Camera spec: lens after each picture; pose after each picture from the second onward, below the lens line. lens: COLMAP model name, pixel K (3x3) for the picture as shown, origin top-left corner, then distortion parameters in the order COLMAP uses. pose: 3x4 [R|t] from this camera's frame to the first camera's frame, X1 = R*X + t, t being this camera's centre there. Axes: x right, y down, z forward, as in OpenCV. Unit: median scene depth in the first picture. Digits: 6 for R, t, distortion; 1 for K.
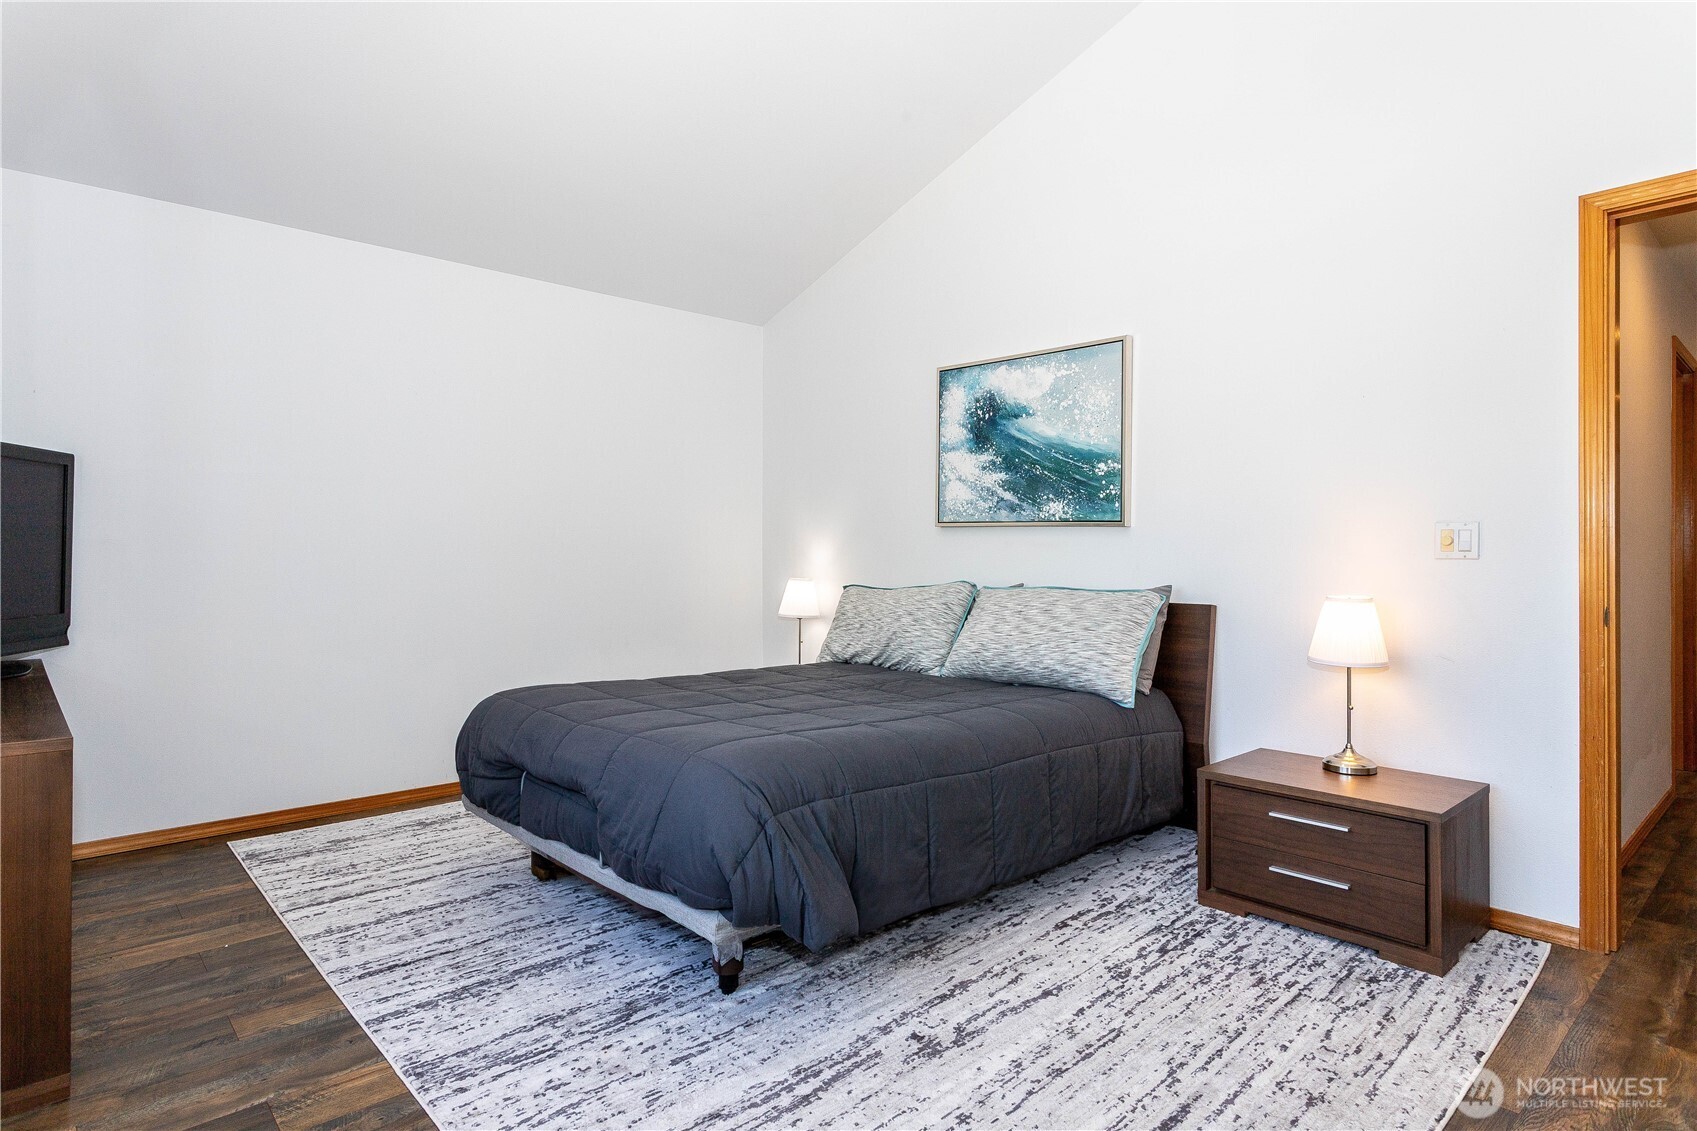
lens RADIAL K [[915.5, 0, 839.6], [0, 915.5, 558.9], [0, 0, 1]] dist [0.000124, 0.003093]
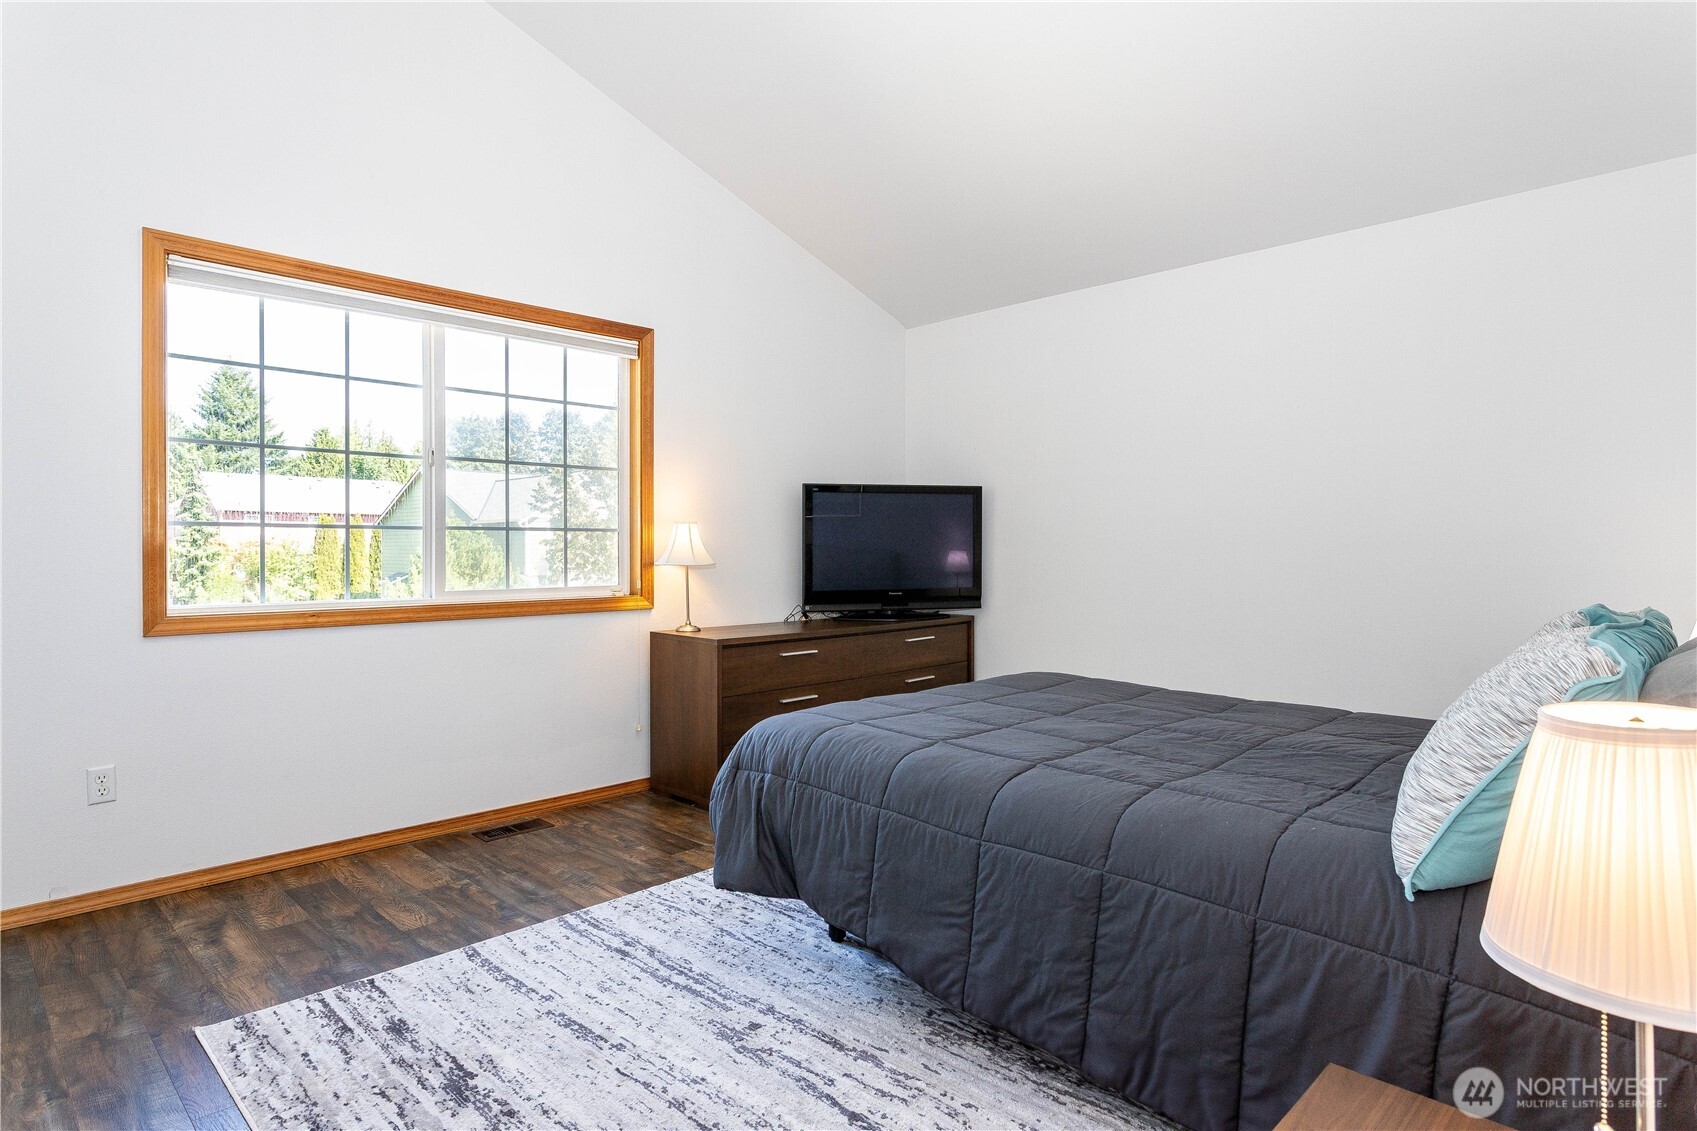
lens RADIAL K [[915.5, 0, 840.0], [0, 915.5, 558.2], [0, 0, 1]] dist [0.000124, 0.003093]
pose [[0.055533, 0.010212, -0.998405, 1.093395], [-0.004055, 0.999942, 0.010002, -0.009580], [0.998449, 0.003493, 0.055572, 1.030092]]
